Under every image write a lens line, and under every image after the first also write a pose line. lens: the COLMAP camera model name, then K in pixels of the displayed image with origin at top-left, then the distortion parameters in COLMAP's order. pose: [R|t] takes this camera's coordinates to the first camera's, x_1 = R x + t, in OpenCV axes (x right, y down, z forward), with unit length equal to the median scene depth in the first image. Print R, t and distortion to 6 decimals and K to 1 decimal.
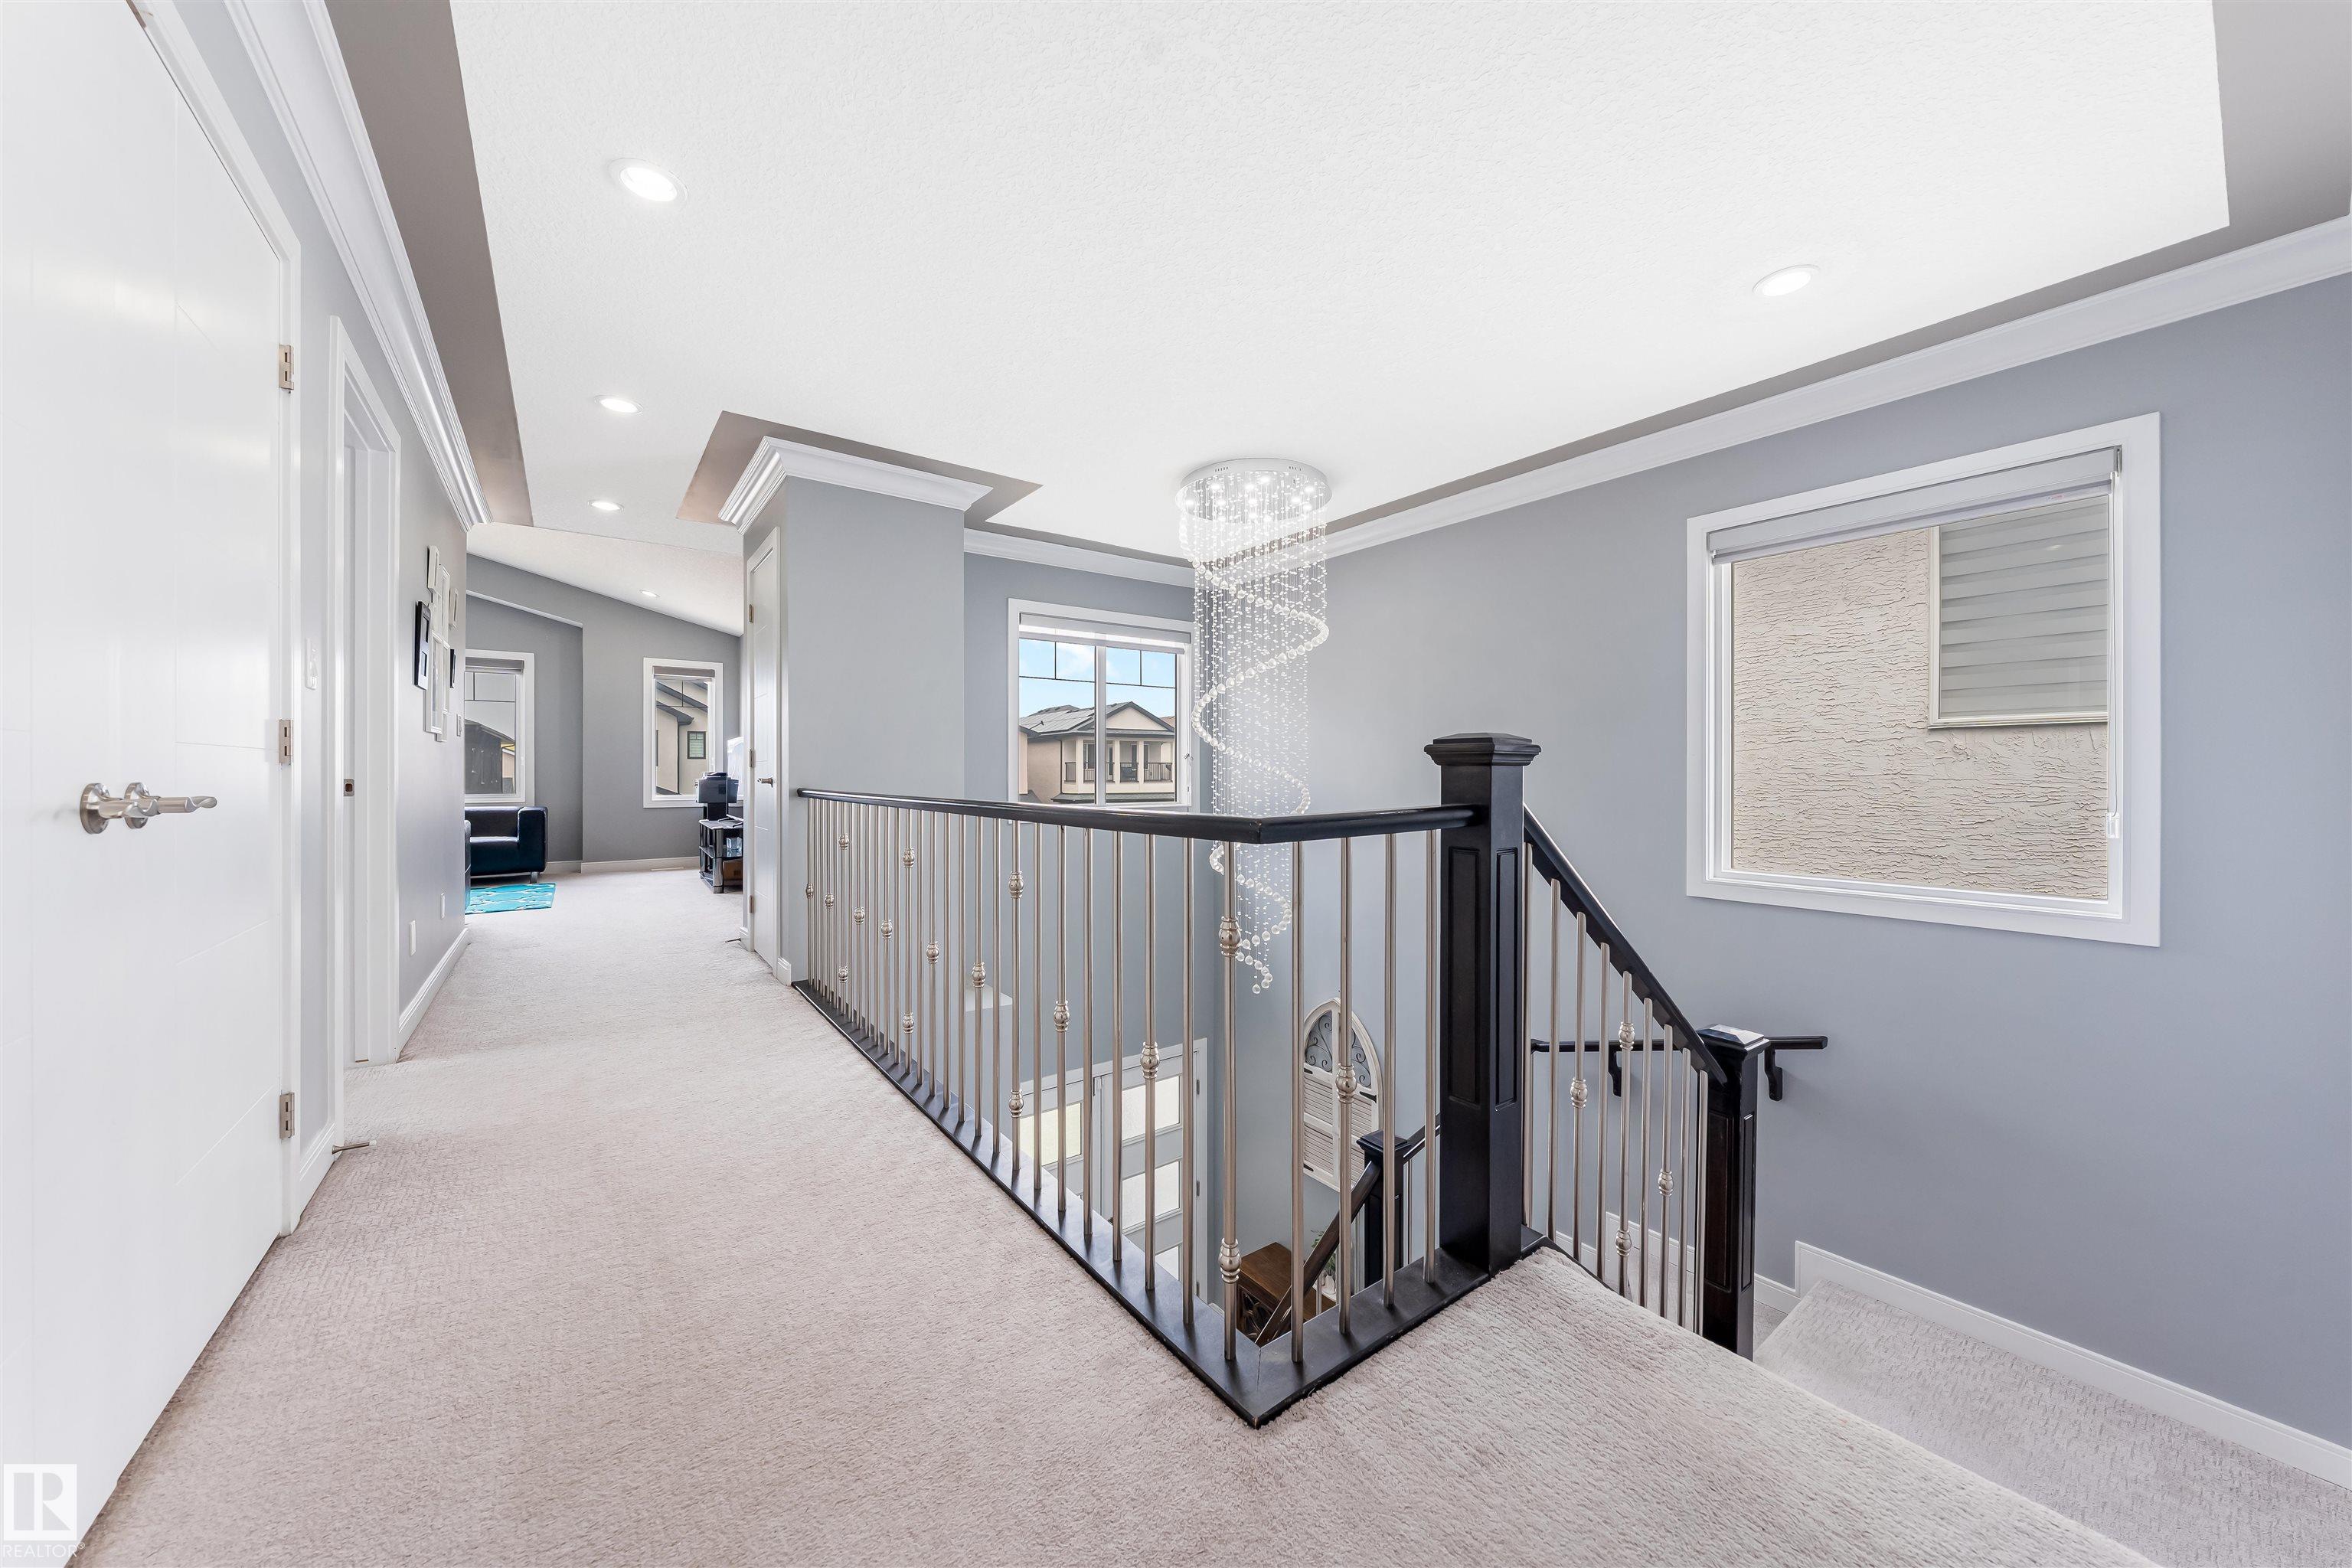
lens RADIAL K [[826.2, 0, 1168.5], [0, 826.2, 779.4], [0, 0, 1]] dist [-0.000733, -0.000242]
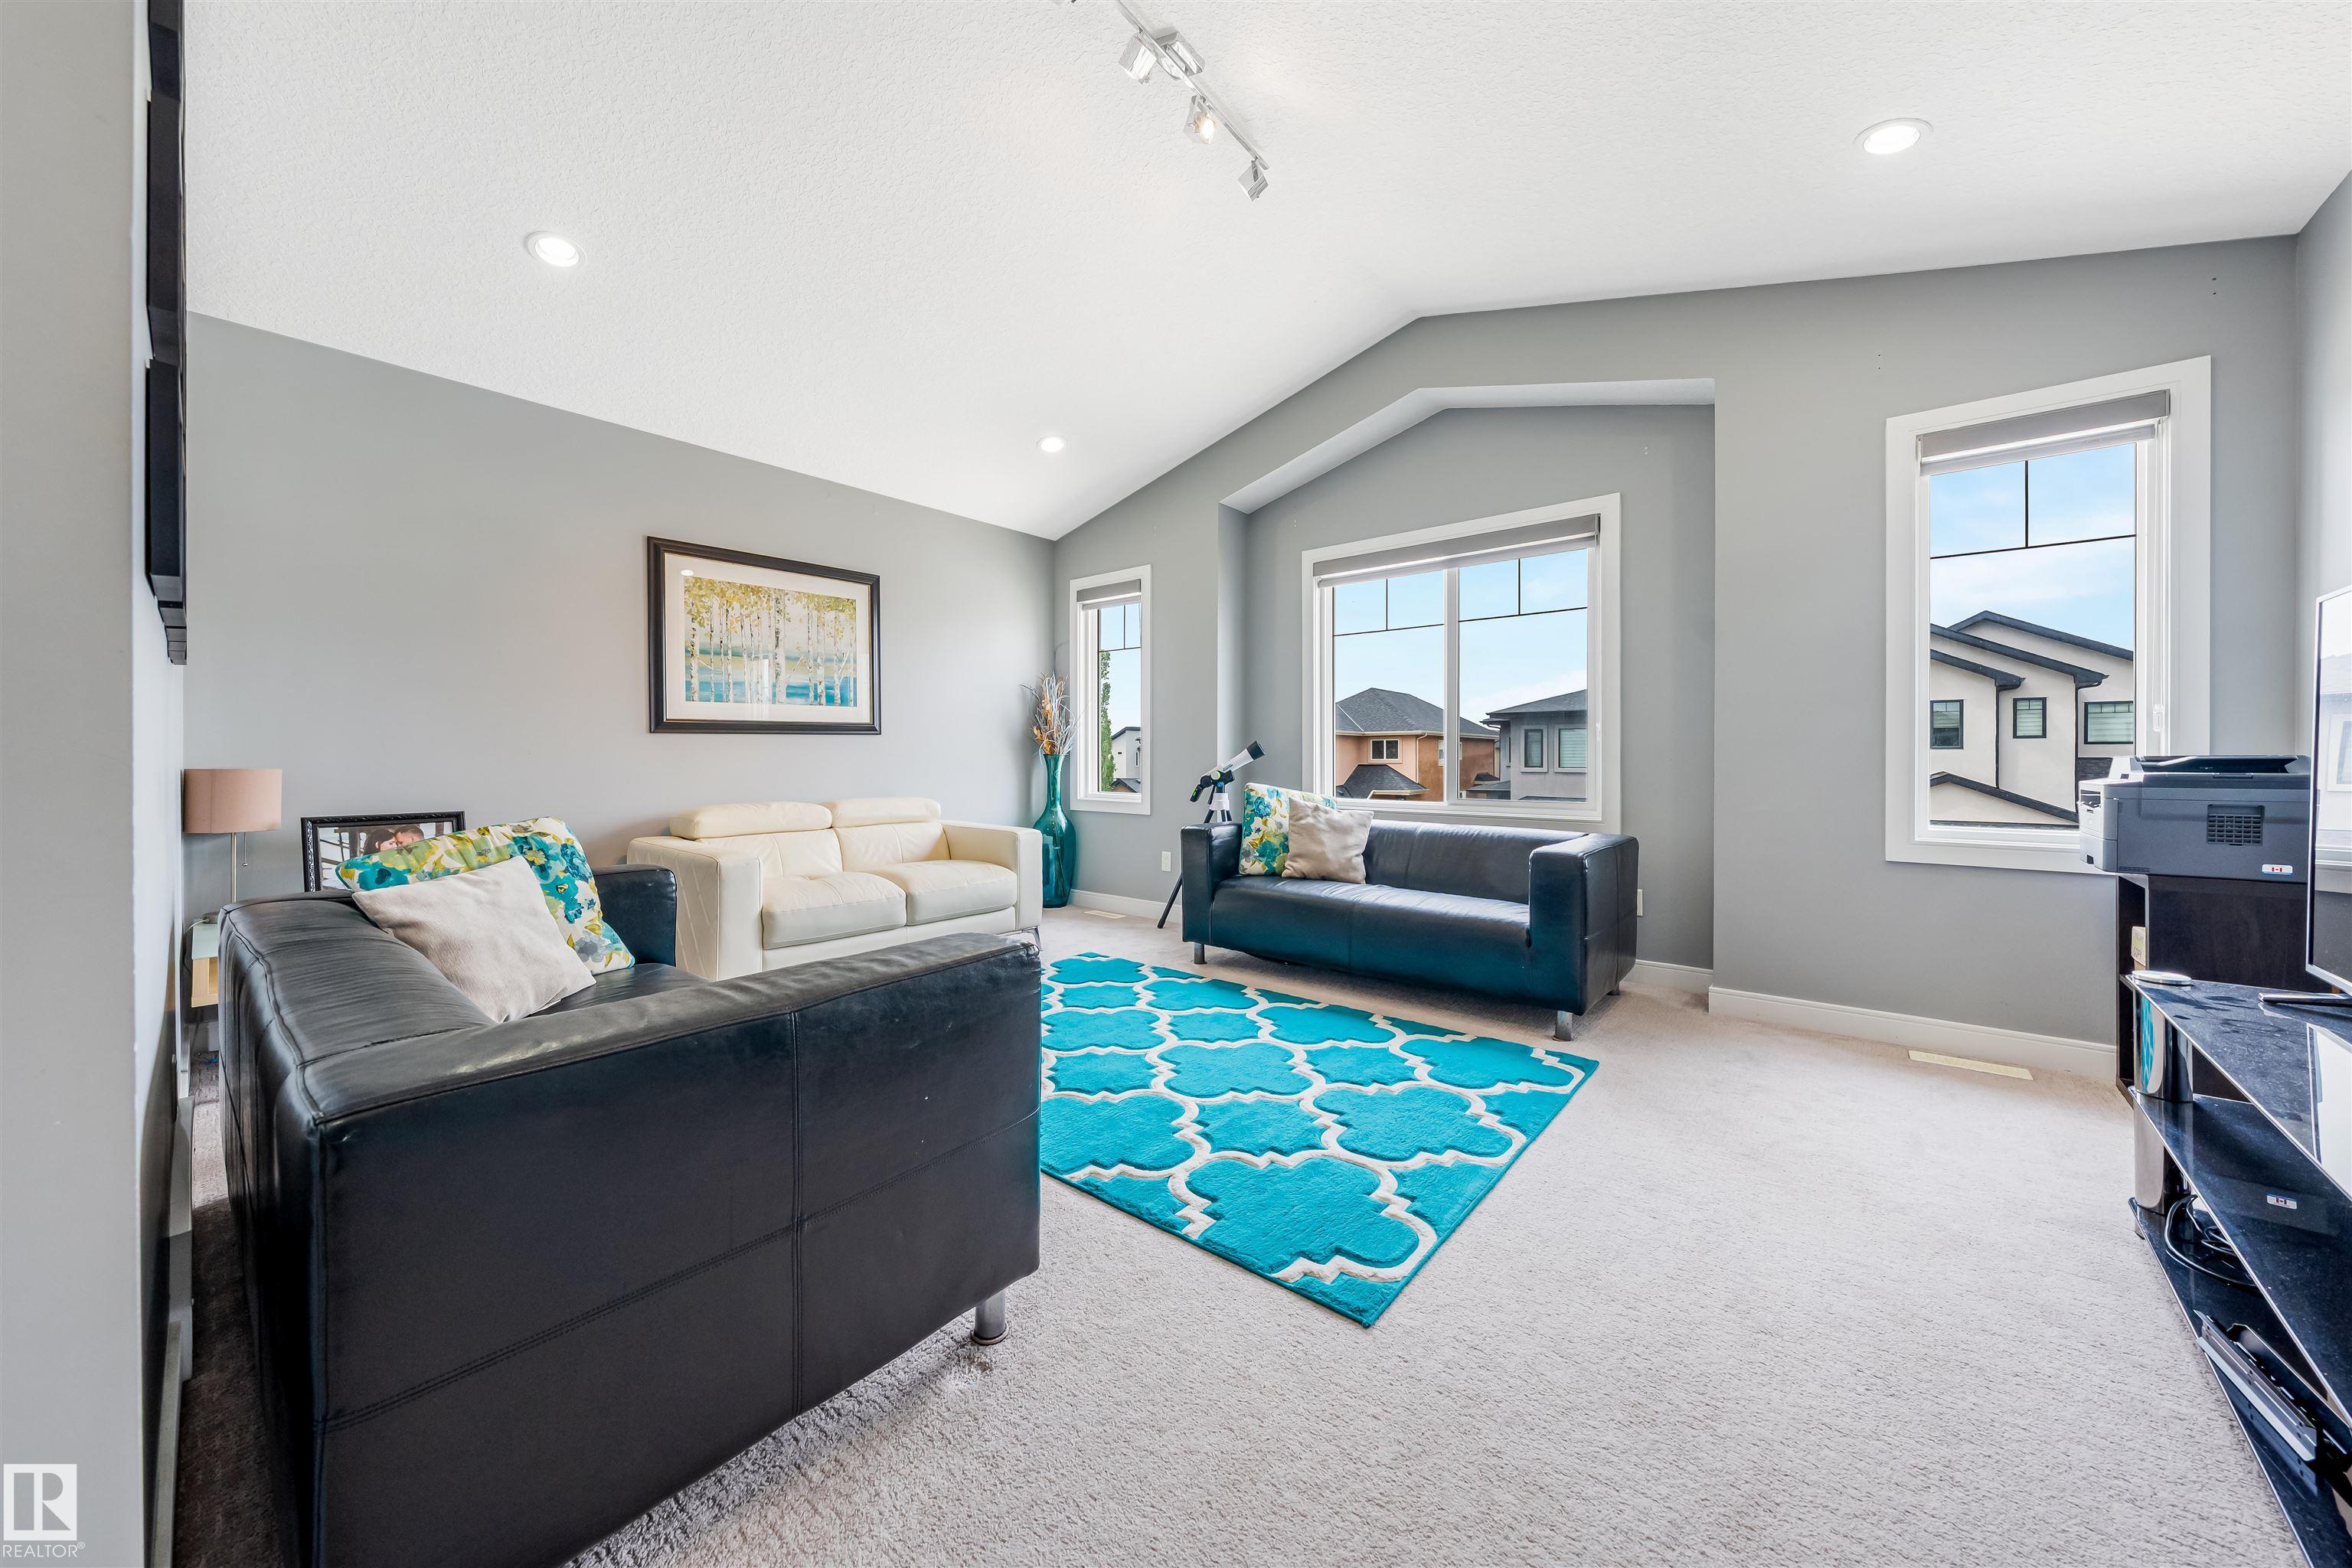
lens RADIAL K [[826.2, 0, 1168.5], [0, 826.2, 779.4], [0, 0, 1]] dist [-0.000733, -0.000242]
pose [[0.246856, 0.007956, -0.969020, -0.389227], [0.004316, 0.999947, 0.009309, -0.002287], [0.969043, -0.006480, 0.246808, 0.645952]]
